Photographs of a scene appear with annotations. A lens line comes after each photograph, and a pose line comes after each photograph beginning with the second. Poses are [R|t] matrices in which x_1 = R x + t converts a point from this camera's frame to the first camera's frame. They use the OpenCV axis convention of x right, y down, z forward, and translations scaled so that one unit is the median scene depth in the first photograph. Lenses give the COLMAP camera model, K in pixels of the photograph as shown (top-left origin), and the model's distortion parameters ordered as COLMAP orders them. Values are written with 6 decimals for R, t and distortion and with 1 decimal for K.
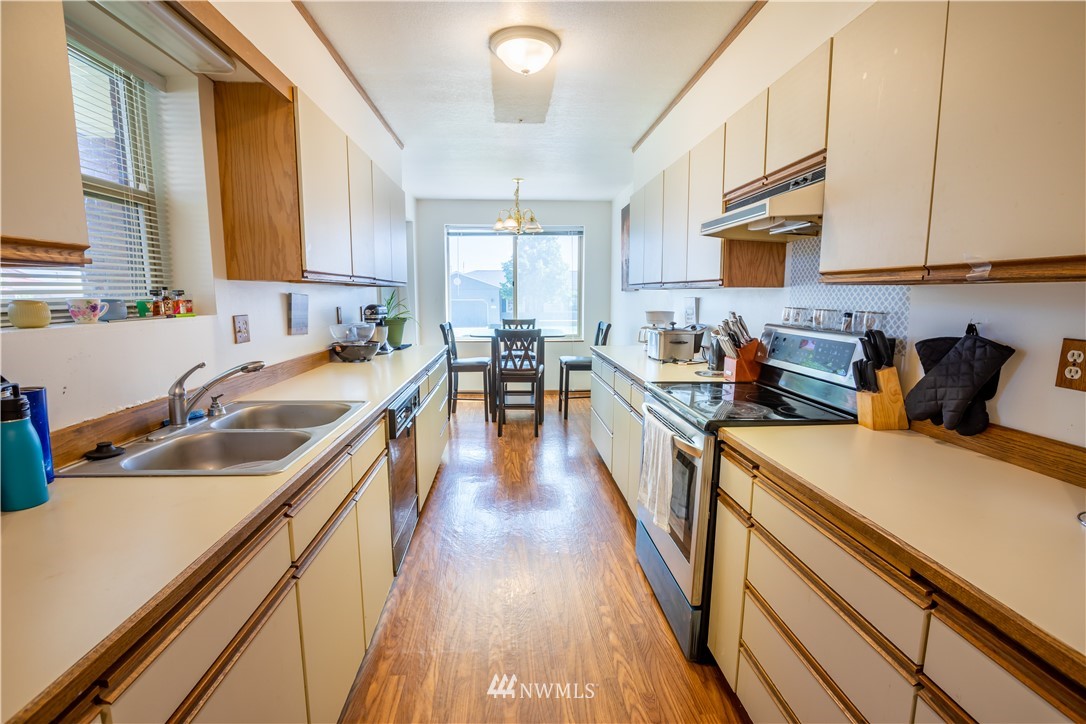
lens RADIAL K [[499.4, 0, 540.5], [0, 499.4, 364.1], [0, 0, 1]] dist [-0.056800, 0.022671]
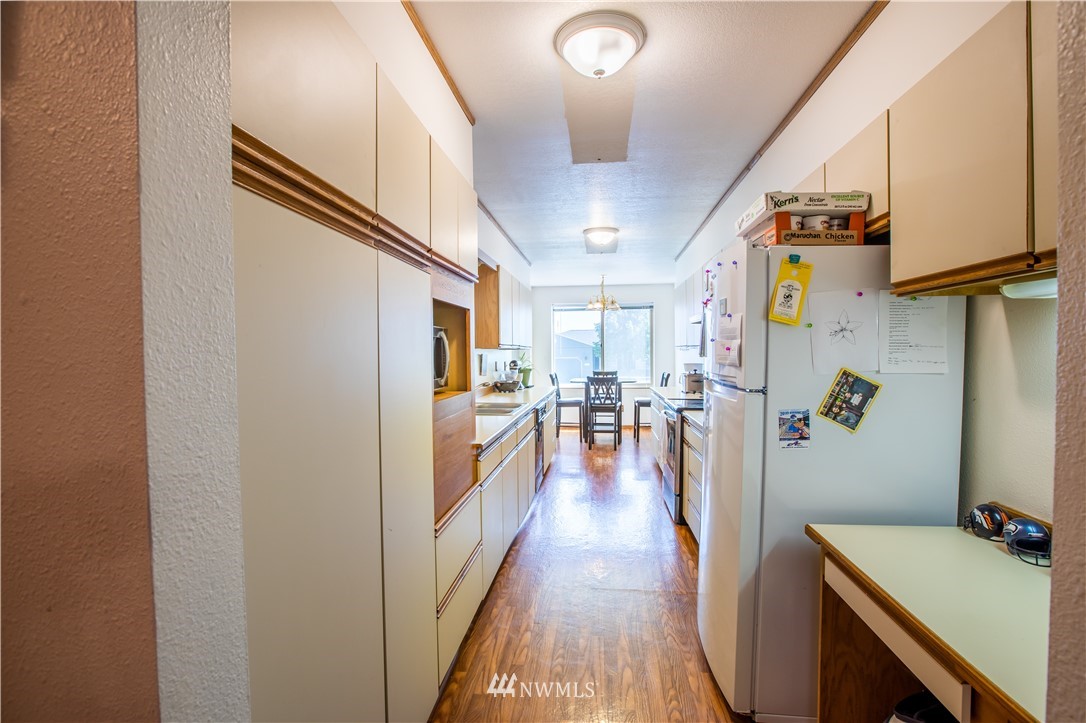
lens RADIAL K [[499.4, 0, 540.5], [0, 499.4, 363.6], [0, 0, 1]] dist [-0.056800, 0.022671]
pose [[0.982656, -0.007146, -0.185301, 0.055959], [-0.014346, 0.993333, -0.114385, 0.073252], [0.184883, 0.115059, 0.976002, -0.557519]]
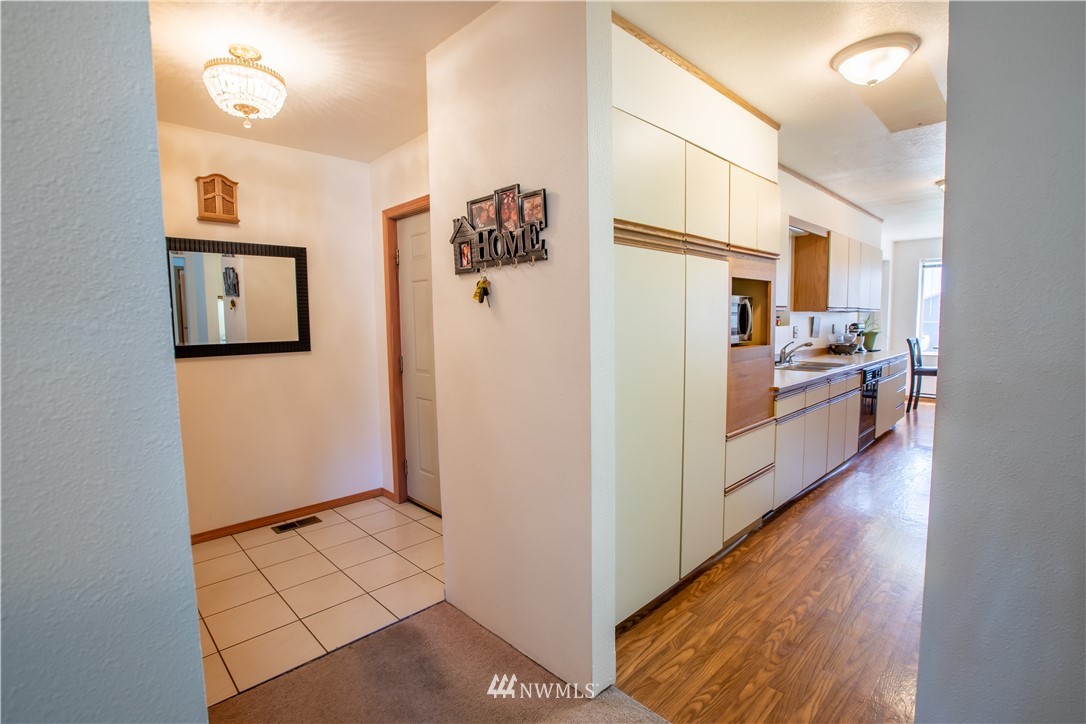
lens RADIAL K [[499.4, 0, 540.5], [0, 499.4, 364.1], [0, 0, 1]] dist [-0.056800, 0.022671]
pose [[0.642859, 0.056801, -0.763876, 0.210690], [-0.090364, 0.995907, -0.001994, 0.099589], [0.760636, 0.070308, 0.645360, -0.733600]]
